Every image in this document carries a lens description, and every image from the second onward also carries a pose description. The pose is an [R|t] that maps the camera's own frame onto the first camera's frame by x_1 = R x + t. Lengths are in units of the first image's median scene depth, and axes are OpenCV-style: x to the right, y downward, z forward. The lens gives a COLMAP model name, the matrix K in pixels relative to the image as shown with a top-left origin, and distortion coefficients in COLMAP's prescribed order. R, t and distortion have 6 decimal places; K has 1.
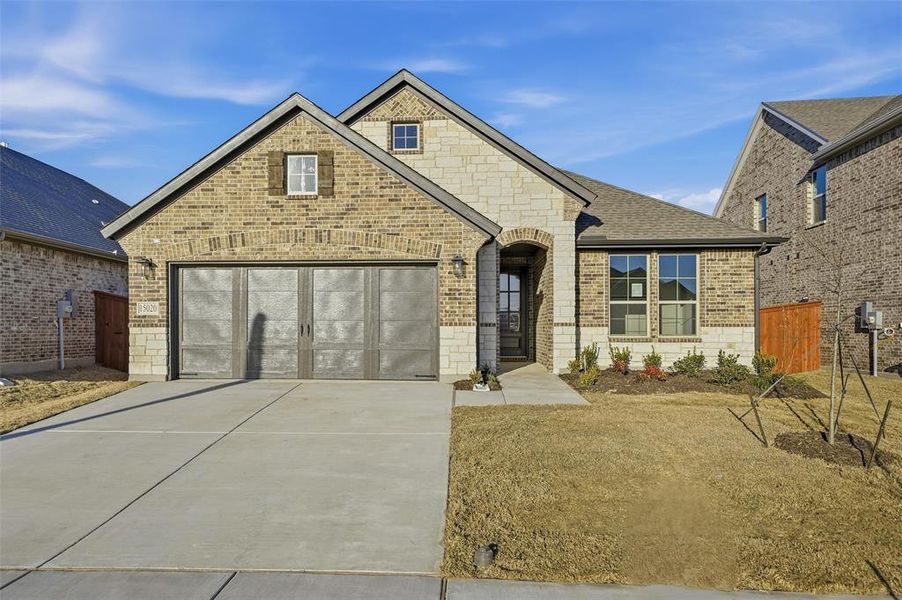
lens RADIAL K [[585.3, 0, 434.3], [0, 585.3, 324.8], [0, 0, 1]] dist [0.014904, 0.019683]
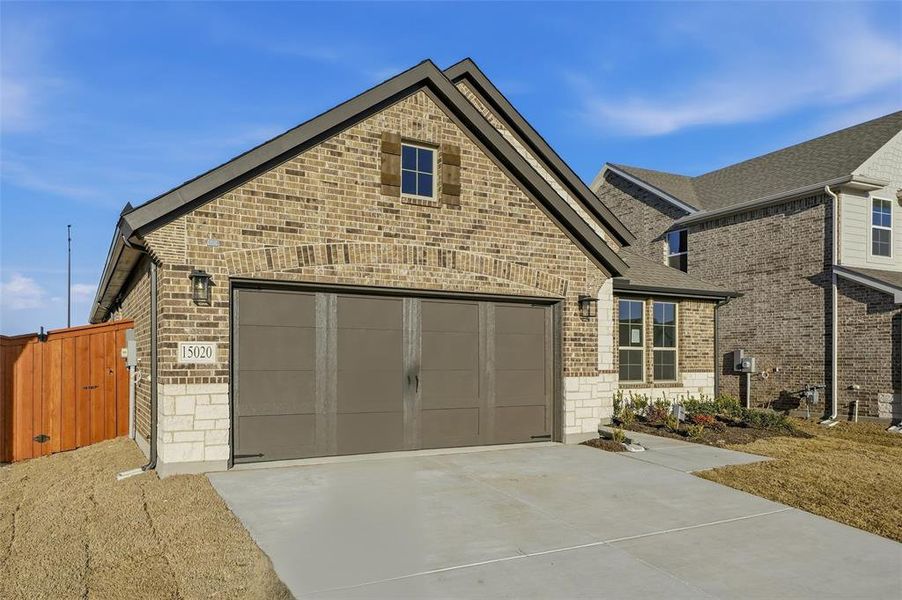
lens RADIAL K [[625.5, 0, 425.4], [0, 625.5, 359.1], [0, 0, 1]] dist [0.037741, 0.002635]
pose [[0.854833, 0.002930, 0.518896, -0.624170], [-0.002716, 0.999996, -0.001172, -0.021172], [-0.518897, -0.000407, 0.854837, 0.323988]]
